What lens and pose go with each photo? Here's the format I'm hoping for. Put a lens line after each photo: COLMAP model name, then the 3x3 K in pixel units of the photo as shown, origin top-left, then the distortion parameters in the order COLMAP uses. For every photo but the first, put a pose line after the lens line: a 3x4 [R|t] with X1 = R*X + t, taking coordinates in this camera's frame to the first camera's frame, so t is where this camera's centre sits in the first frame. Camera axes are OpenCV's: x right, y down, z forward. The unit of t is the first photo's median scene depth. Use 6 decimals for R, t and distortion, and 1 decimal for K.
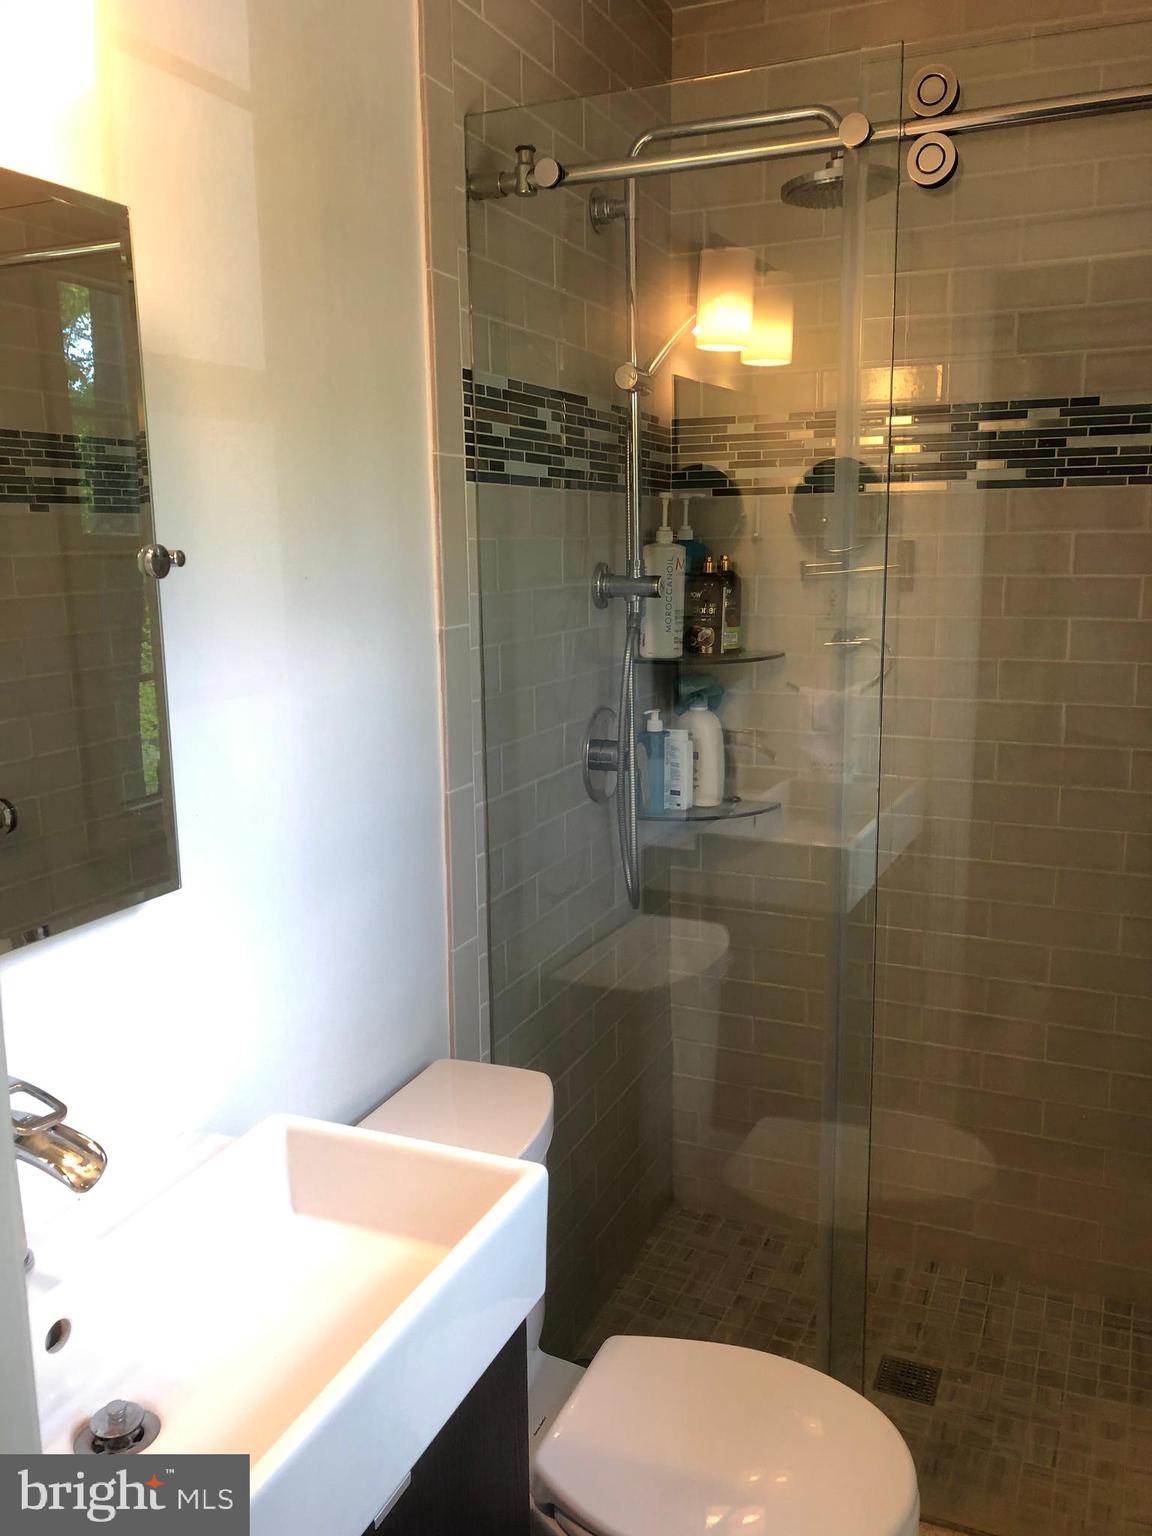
lens RADIAL K [[1268.8, 0, 575.6], [0, 1268.8, 764.6], [0, 0, 1]] dist [0.050963, -0.040568]
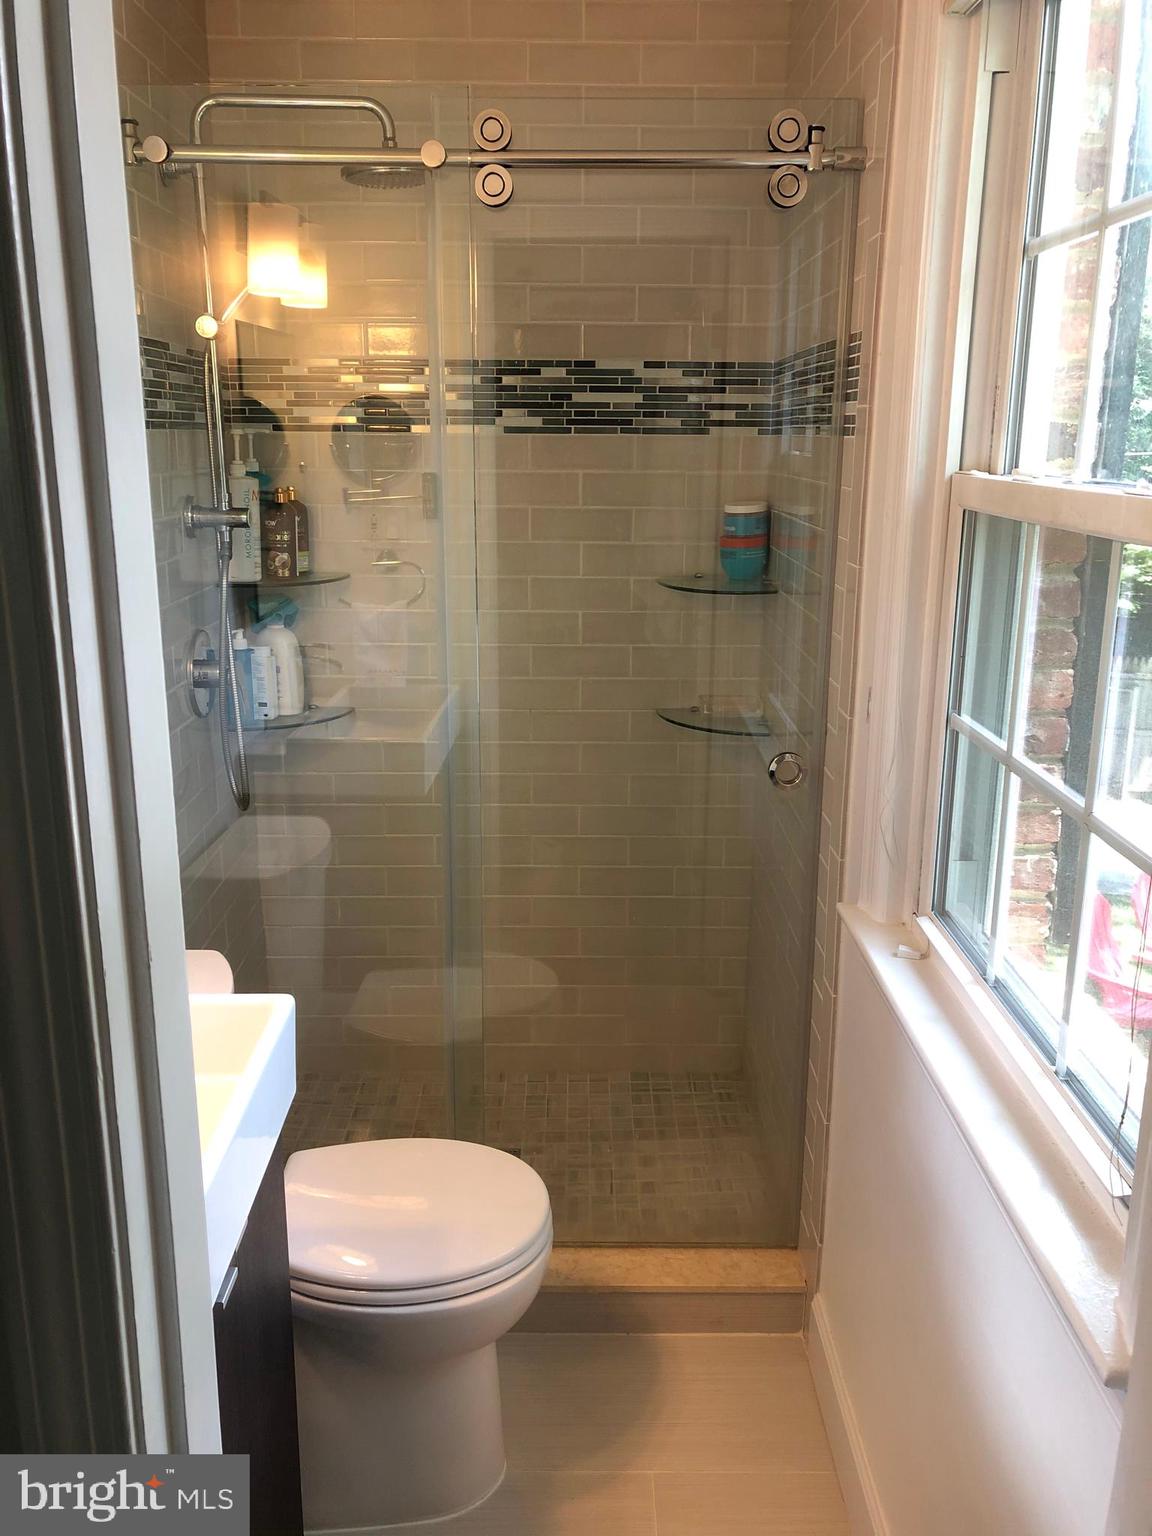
lens RADIAL K [[1268.8, 0, 577.3], [0, 1268.8, 768.7], [0, 0, 1]] dist [0.050963, -0.040568]
pose [[0.912173, -0.091740, 0.399404, -0.124436], [0.061212, 0.994188, 0.088559, -0.003408], [-0.405207, -0.056333, 0.912488, -0.132184]]
